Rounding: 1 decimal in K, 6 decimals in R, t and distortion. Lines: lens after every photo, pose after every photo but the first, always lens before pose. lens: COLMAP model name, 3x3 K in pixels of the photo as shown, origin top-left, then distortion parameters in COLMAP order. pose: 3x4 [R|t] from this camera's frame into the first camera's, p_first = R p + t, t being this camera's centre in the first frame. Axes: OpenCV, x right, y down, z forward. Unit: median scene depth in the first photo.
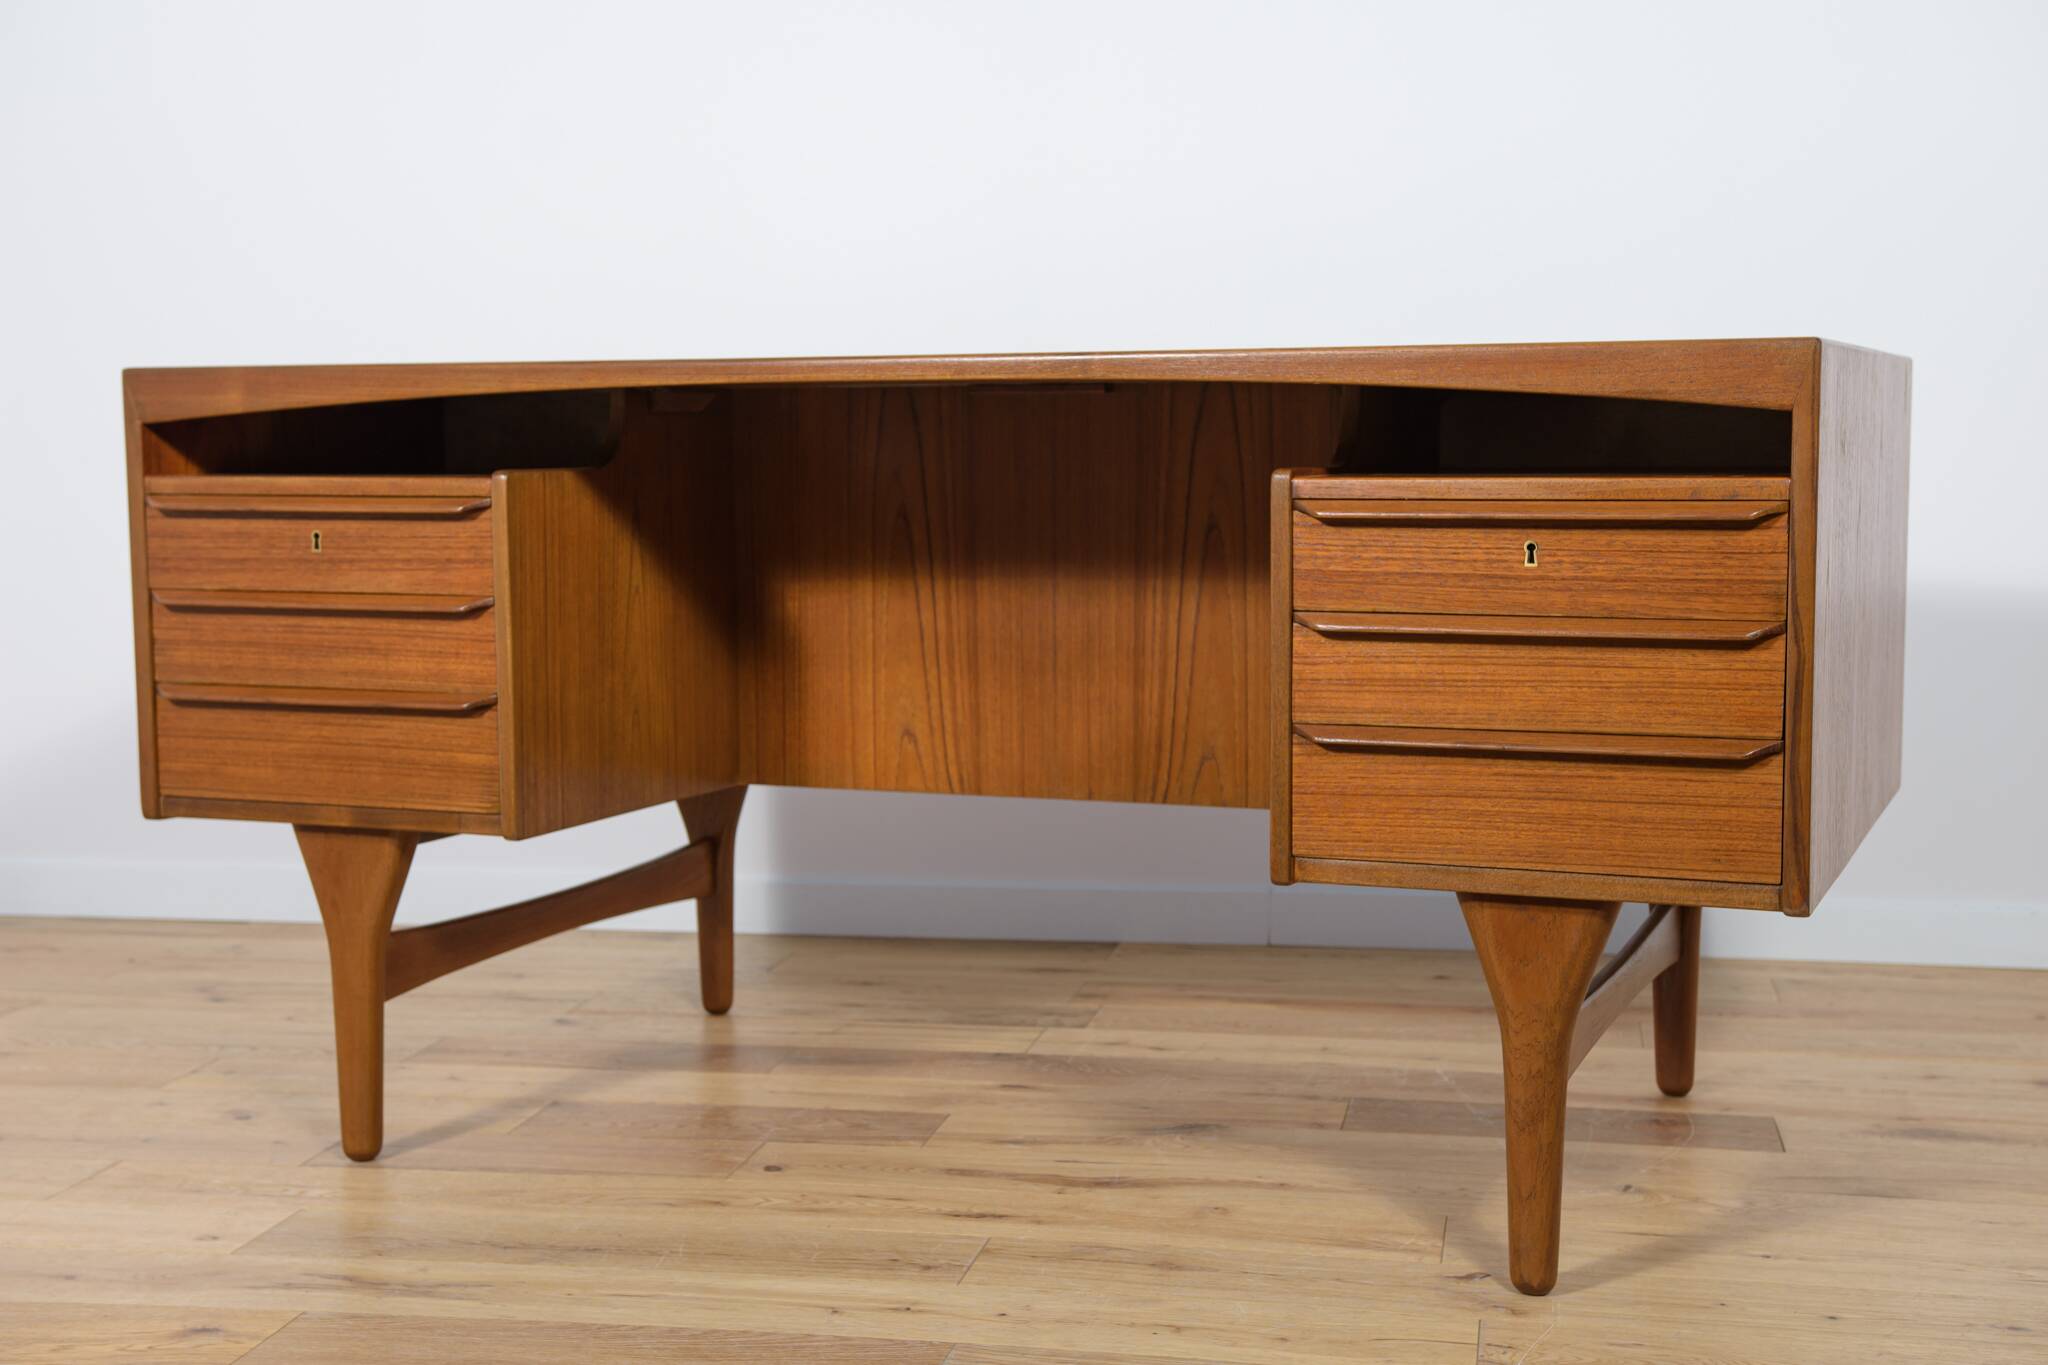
lens RADIAL K [[2746.6, 0, 1026.9], [0, 2746.6, 652.0], [0, 0, 1]] dist [0.074425, 0.104500]
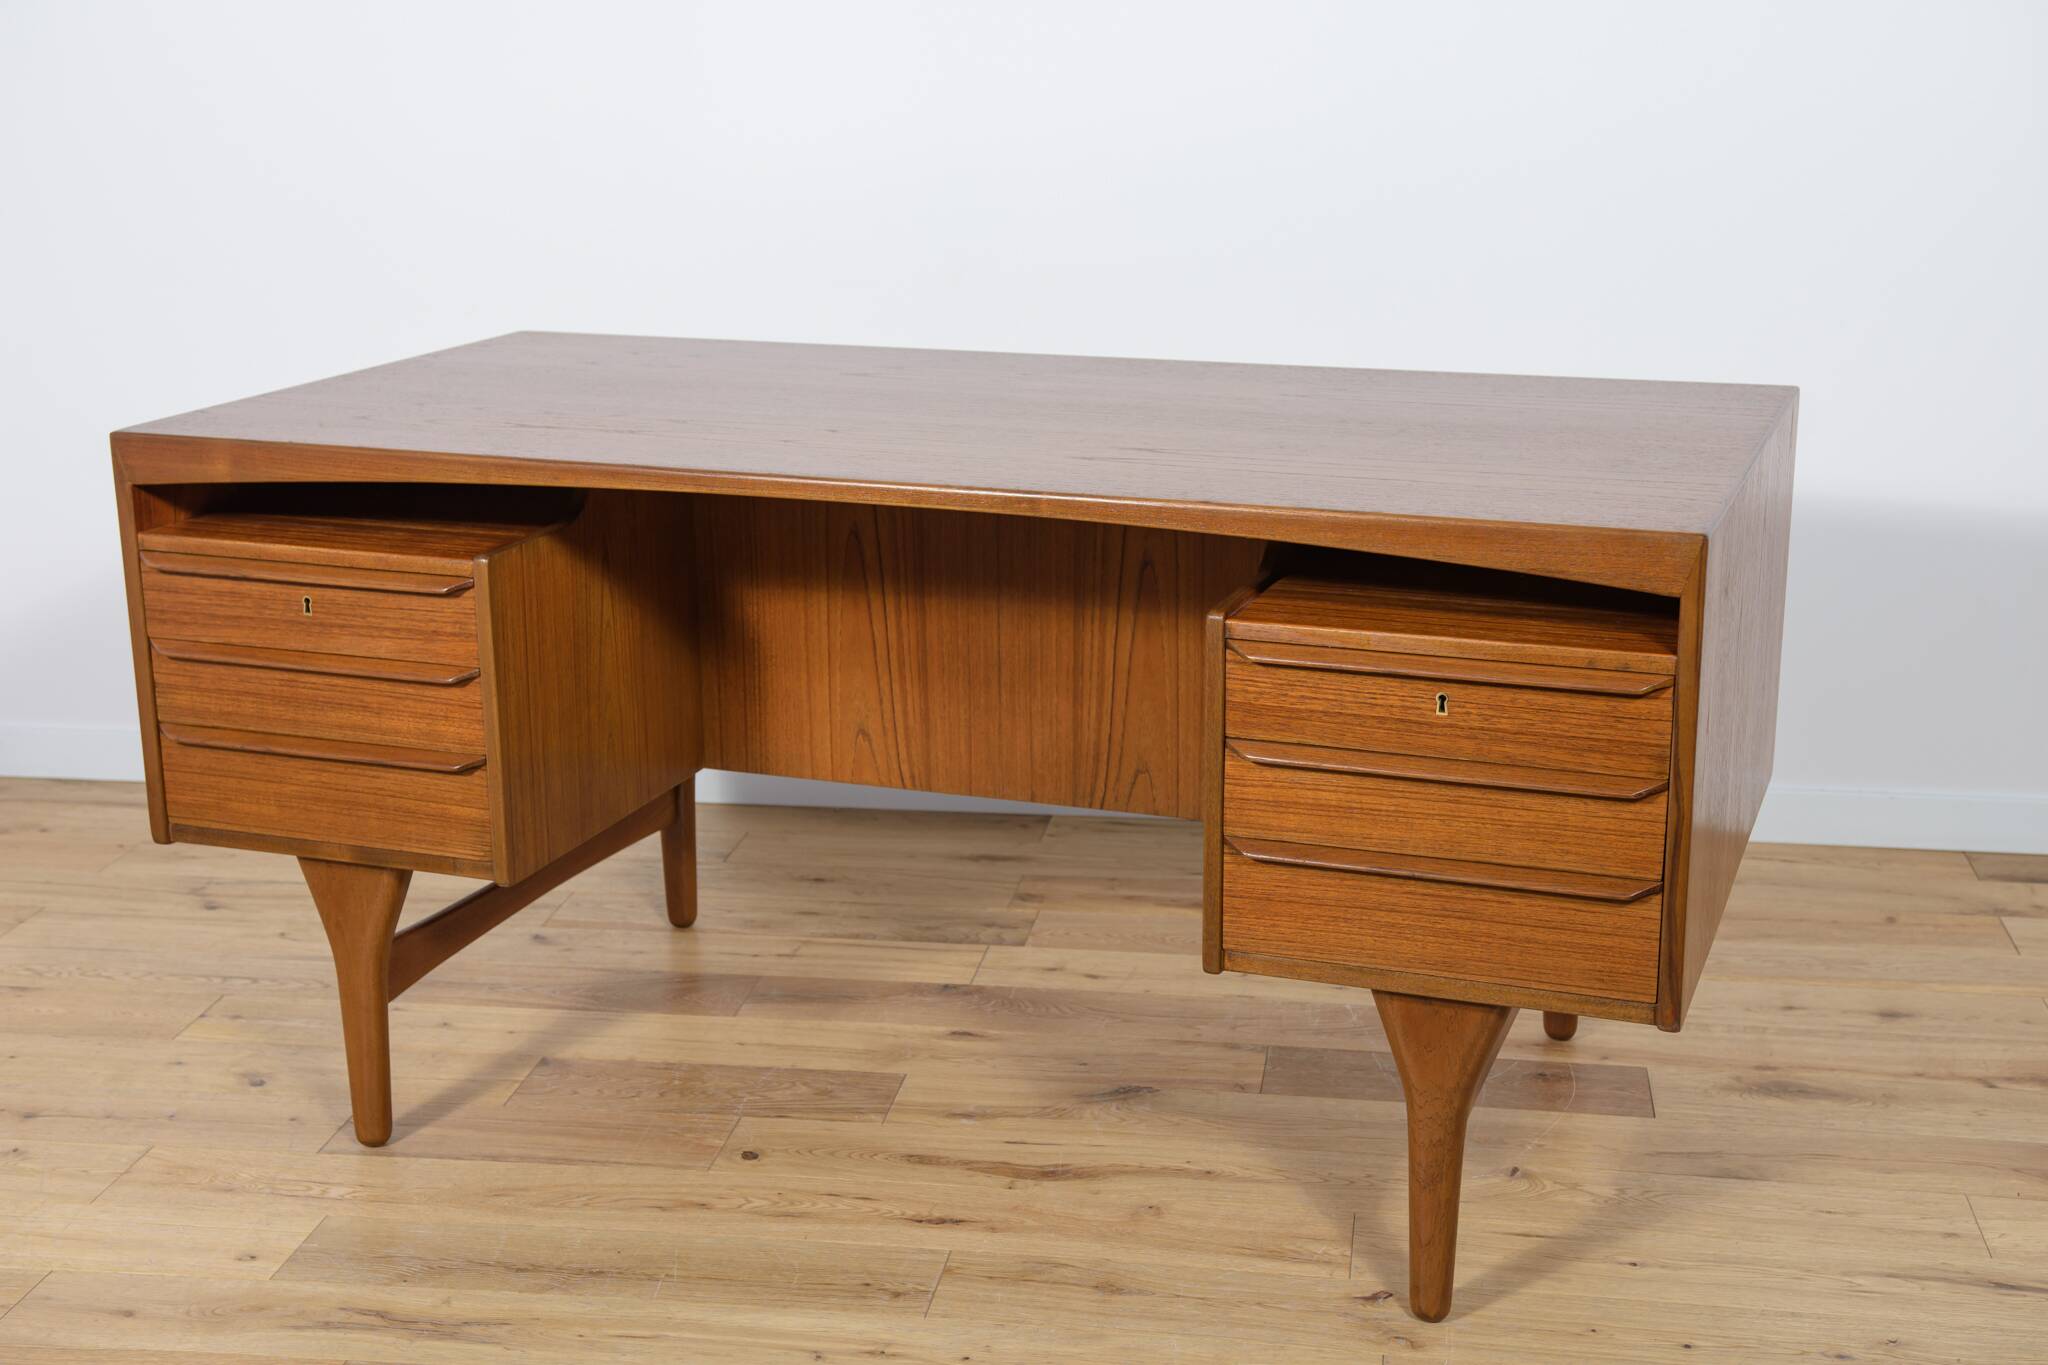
lens RADIAL K [[2746.6, 0, 1026.9], [0, 2746.6, 652.0], [0, 0, 1]] dist [0.074425, 0.104500]
pose [[0.999395, -0.010431, 0.033193, -0.015879], [0.004493, 0.984705, 0.174170, -0.208974], [-0.034502, -0.173915, 0.984156, -0.060430]]
